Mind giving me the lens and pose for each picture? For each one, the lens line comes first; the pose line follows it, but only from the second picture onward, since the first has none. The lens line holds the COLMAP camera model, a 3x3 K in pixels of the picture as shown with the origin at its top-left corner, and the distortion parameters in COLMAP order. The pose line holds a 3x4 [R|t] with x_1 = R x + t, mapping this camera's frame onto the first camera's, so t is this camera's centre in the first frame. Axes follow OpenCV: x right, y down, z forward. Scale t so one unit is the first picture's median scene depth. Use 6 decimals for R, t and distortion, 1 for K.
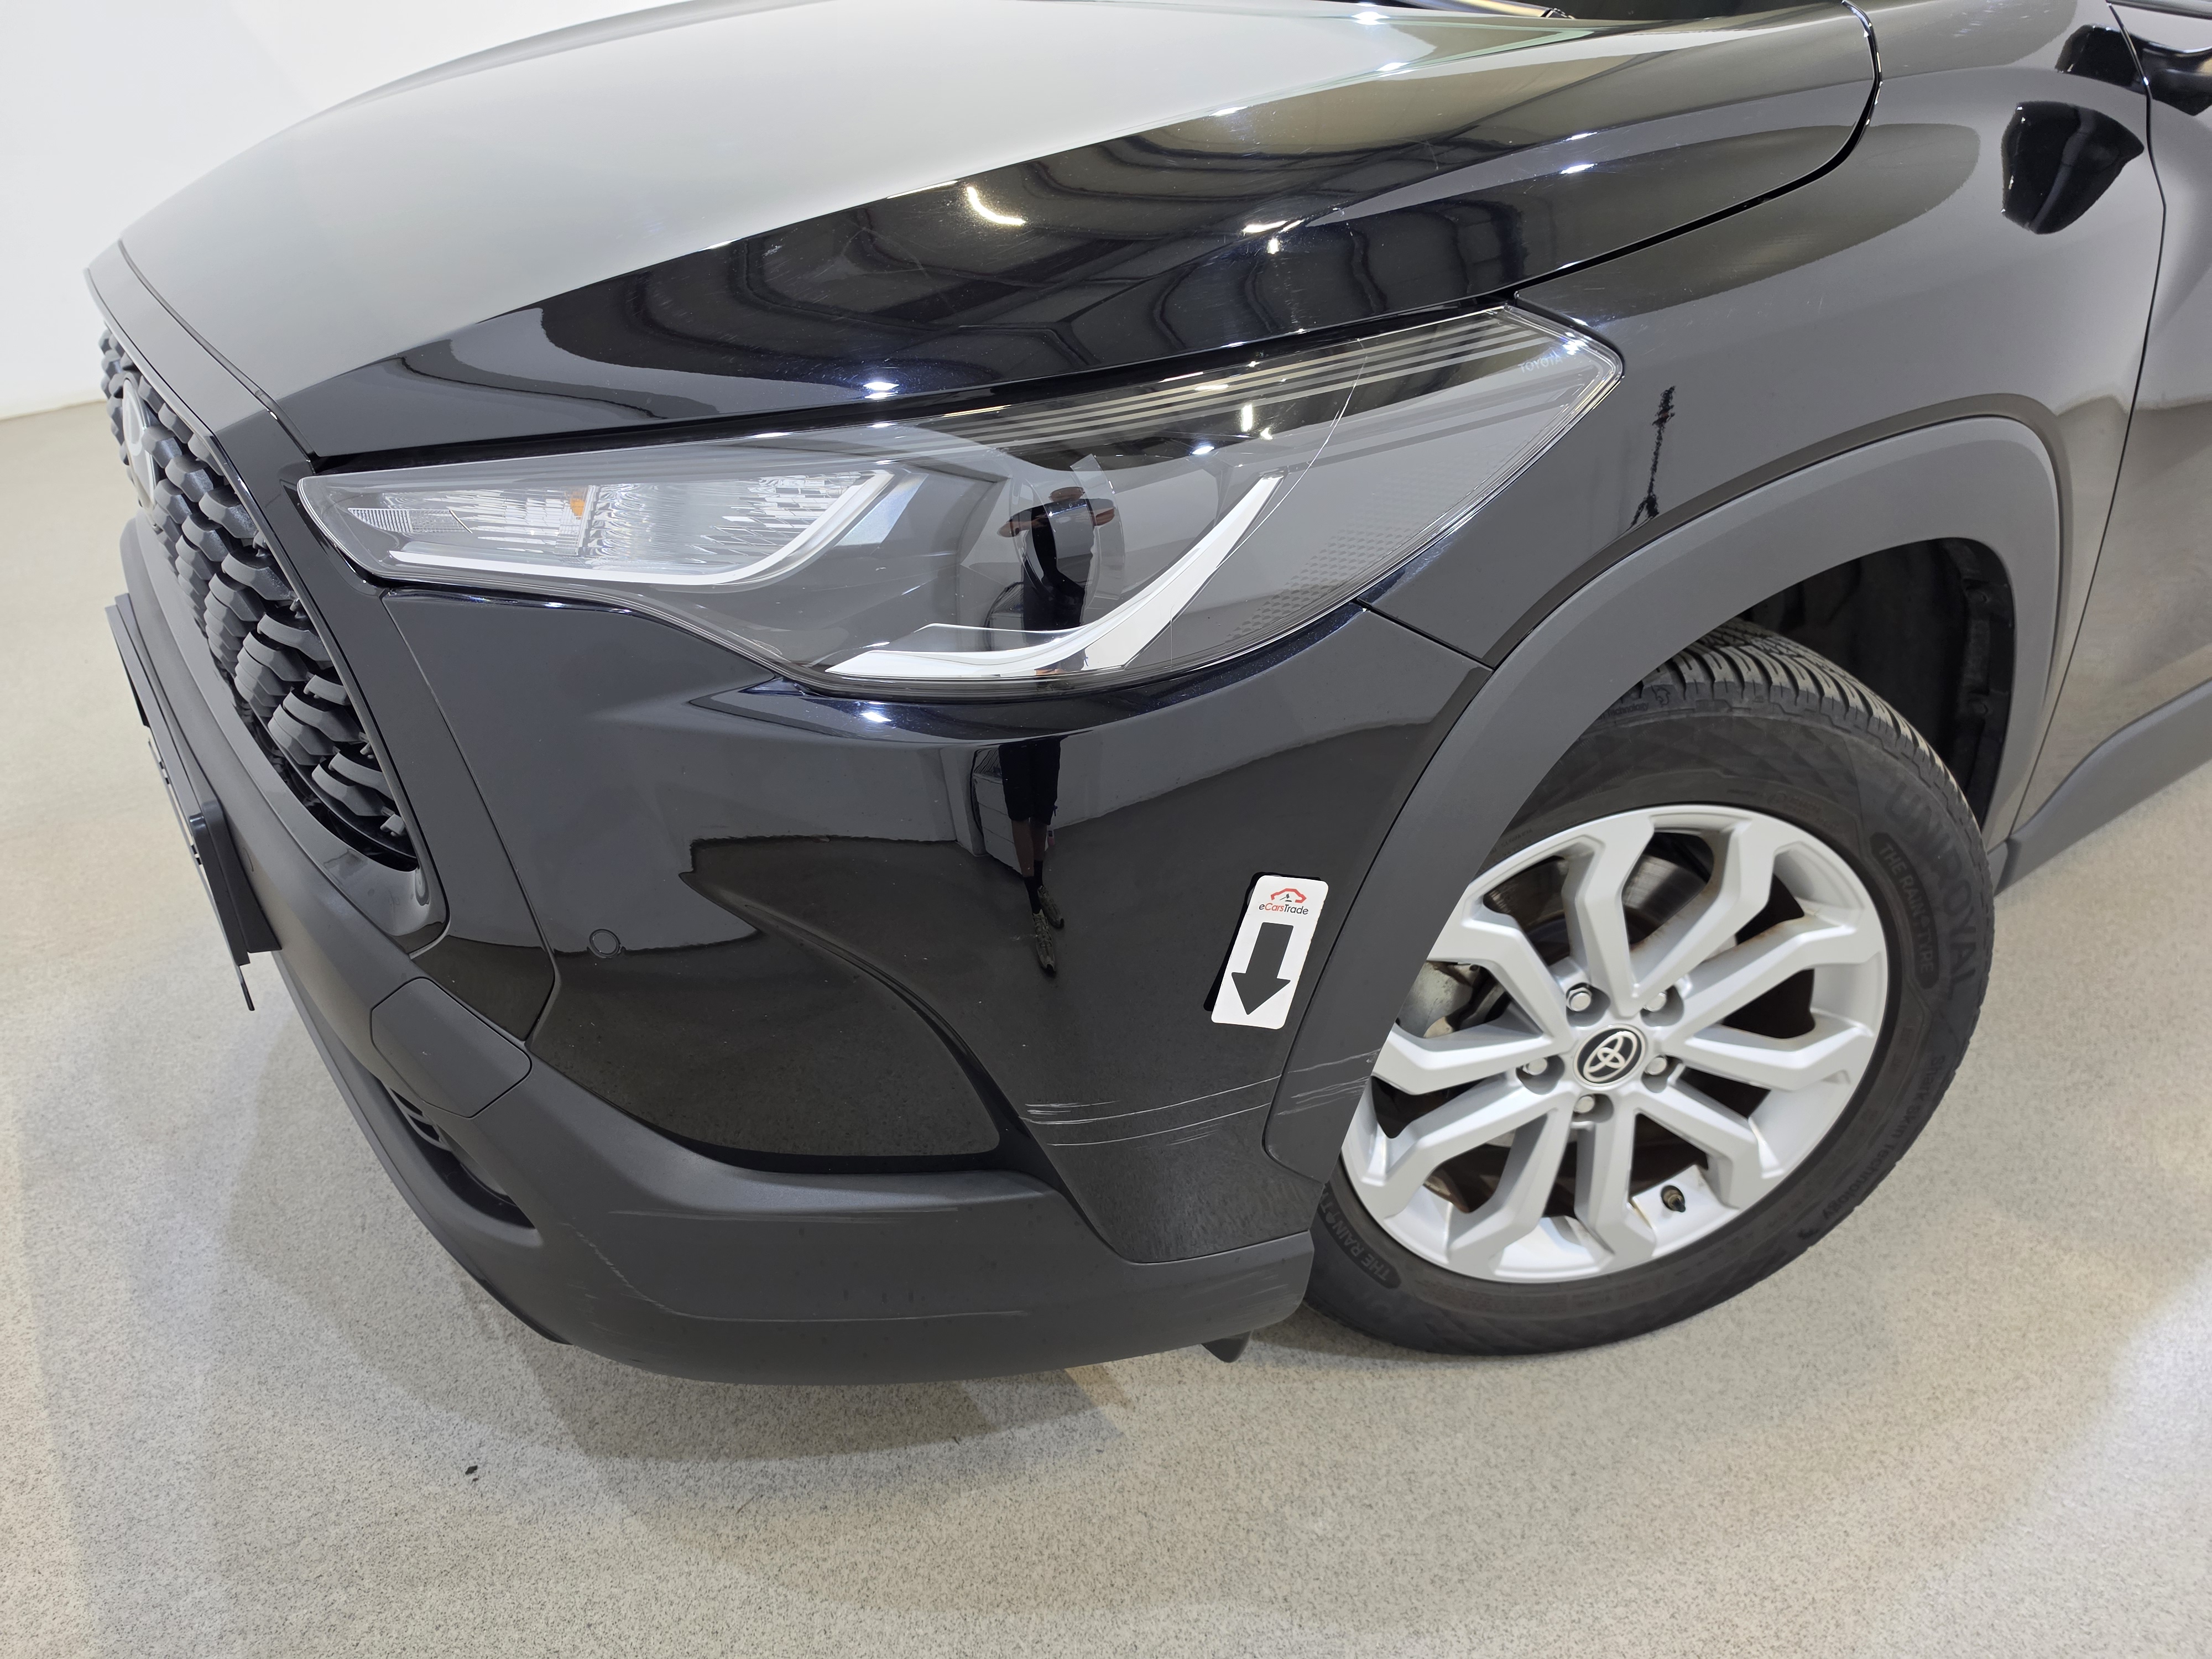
lens RADIAL K [[1518.0, 0, 1106.0], [0, 1518.0, 829.5], [0, 0, 1]] dist [0.039125, -0.000124]
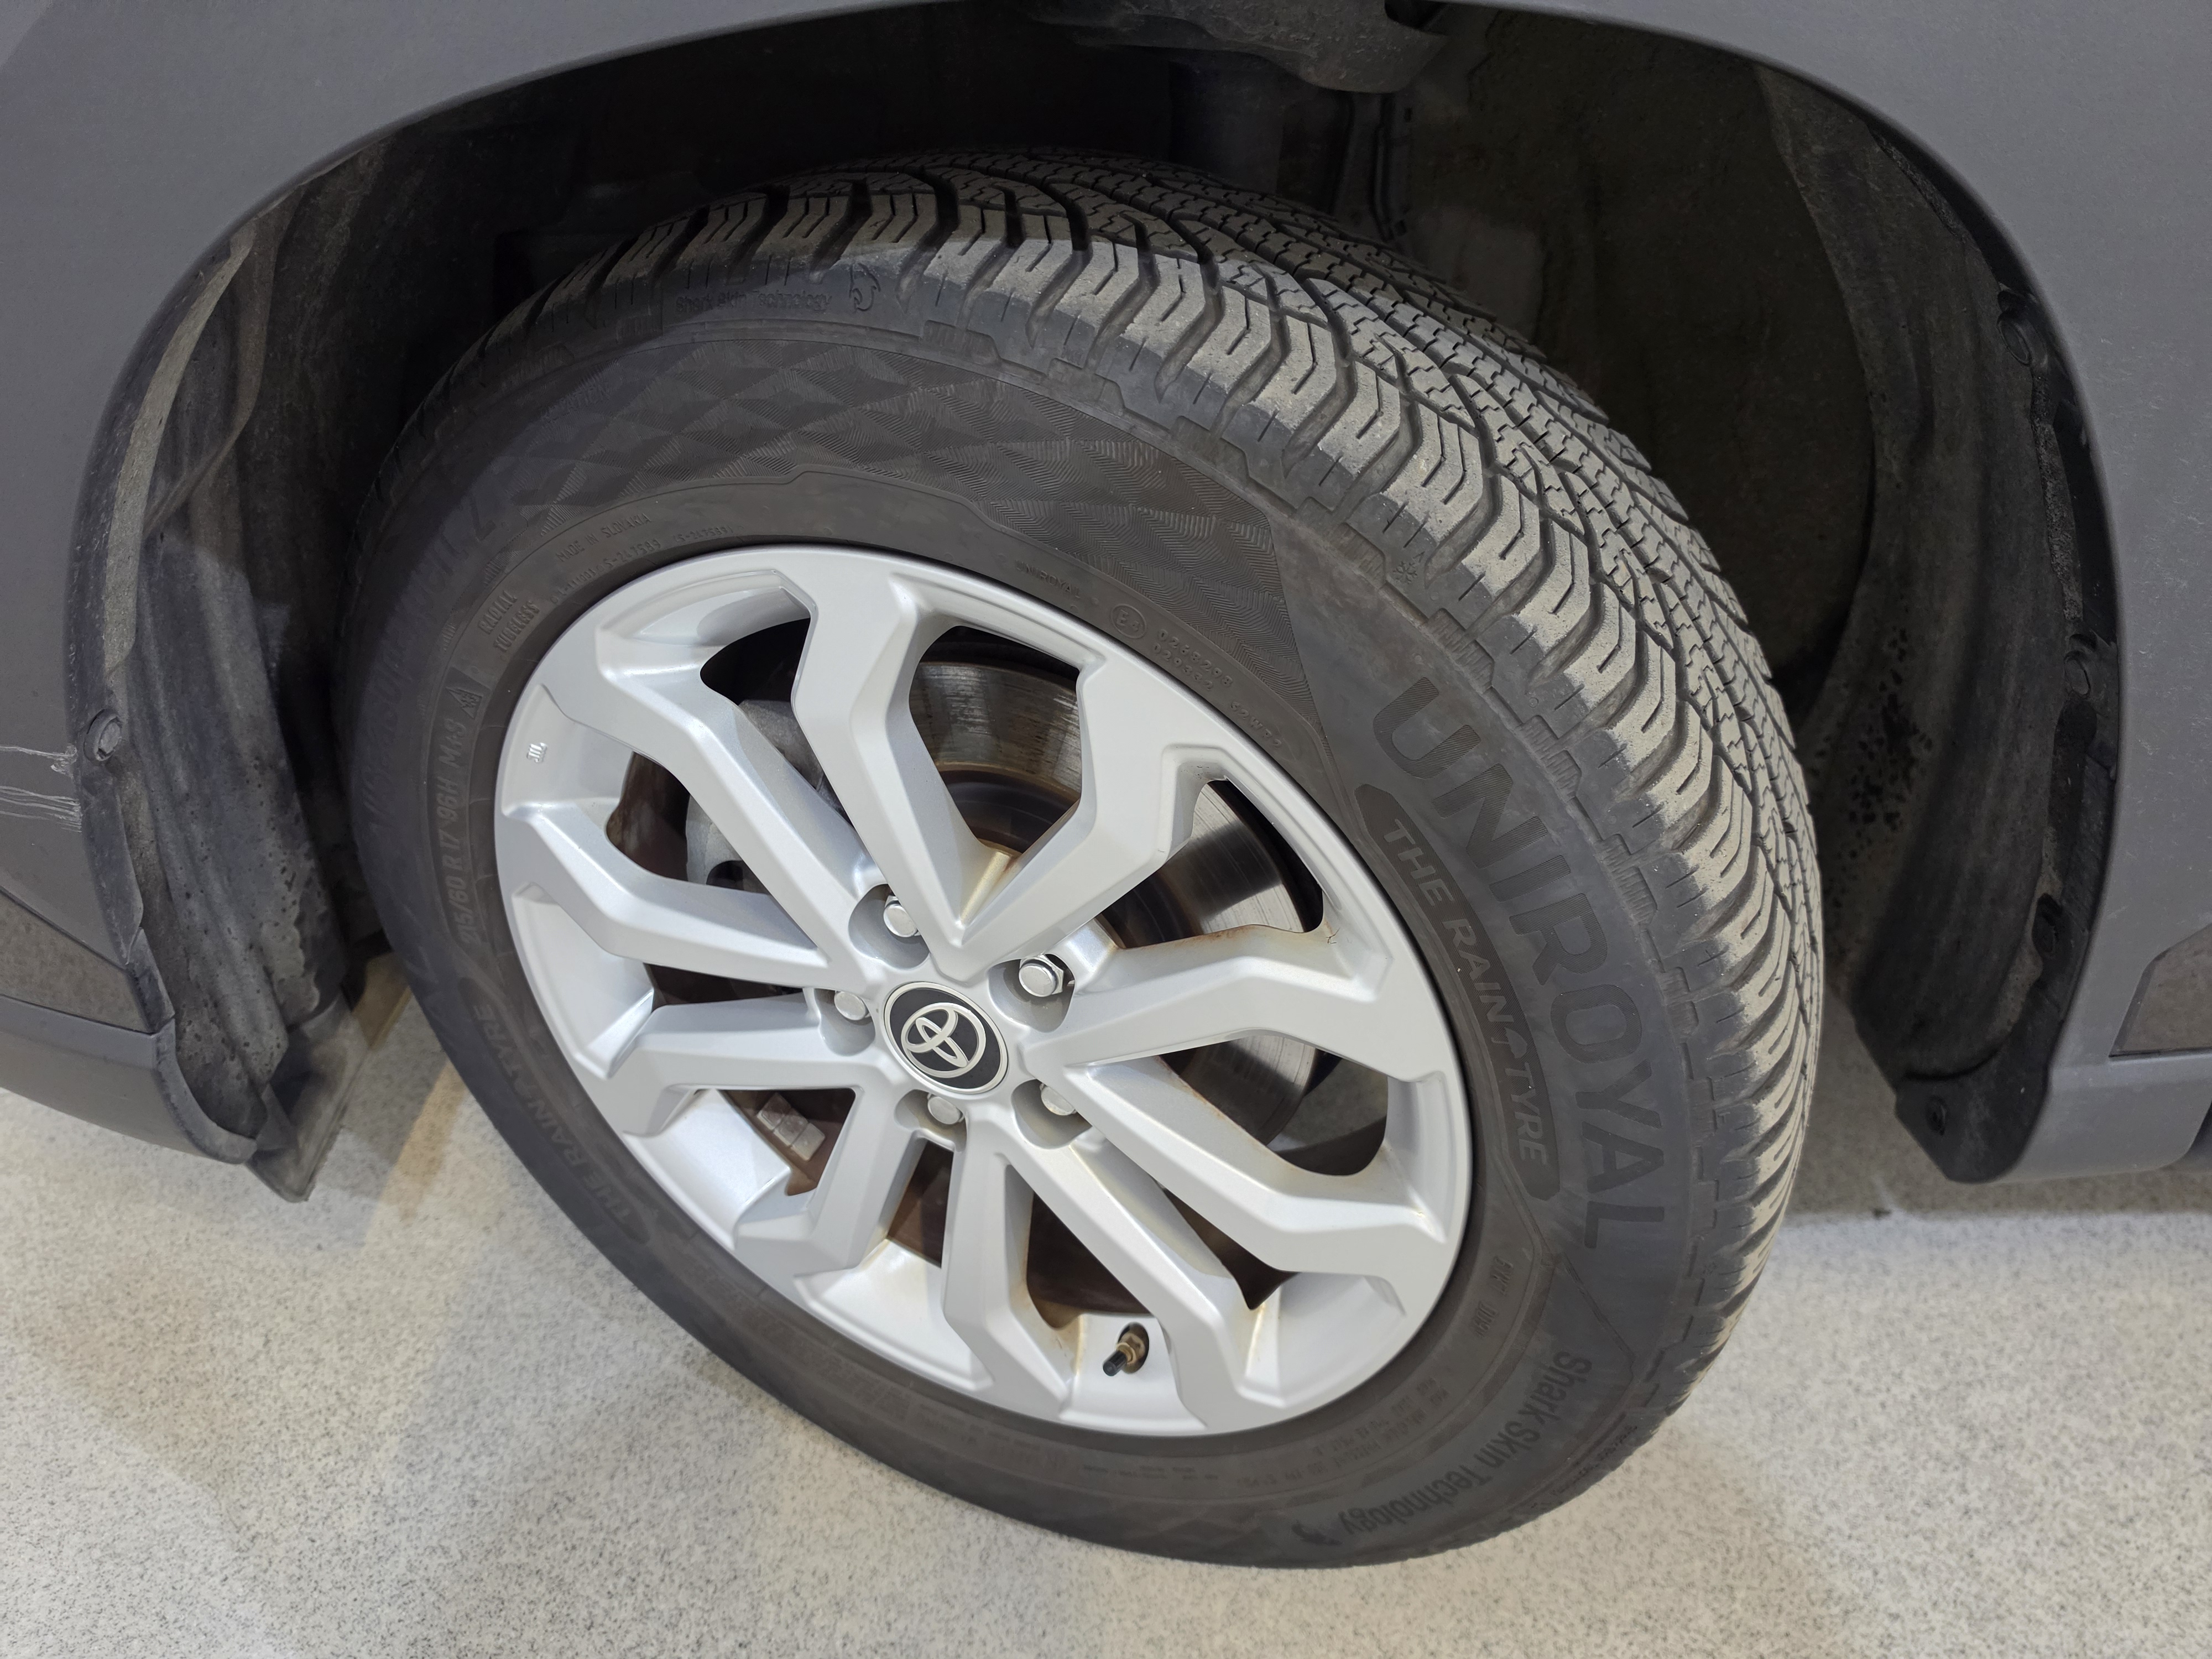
lens RADIAL K [[1518.0, 0, 1106.0], [0, 1518.0, 829.5], [0, 0, 1]] dist [0.039125, -0.000124]
pose [[0.817180, 0.361030, -0.449304, 0.598179], [-0.315798, 0.932553, 0.174973, -0.035013], [0.482171, -0.001095, 0.876077, 0.553355]]
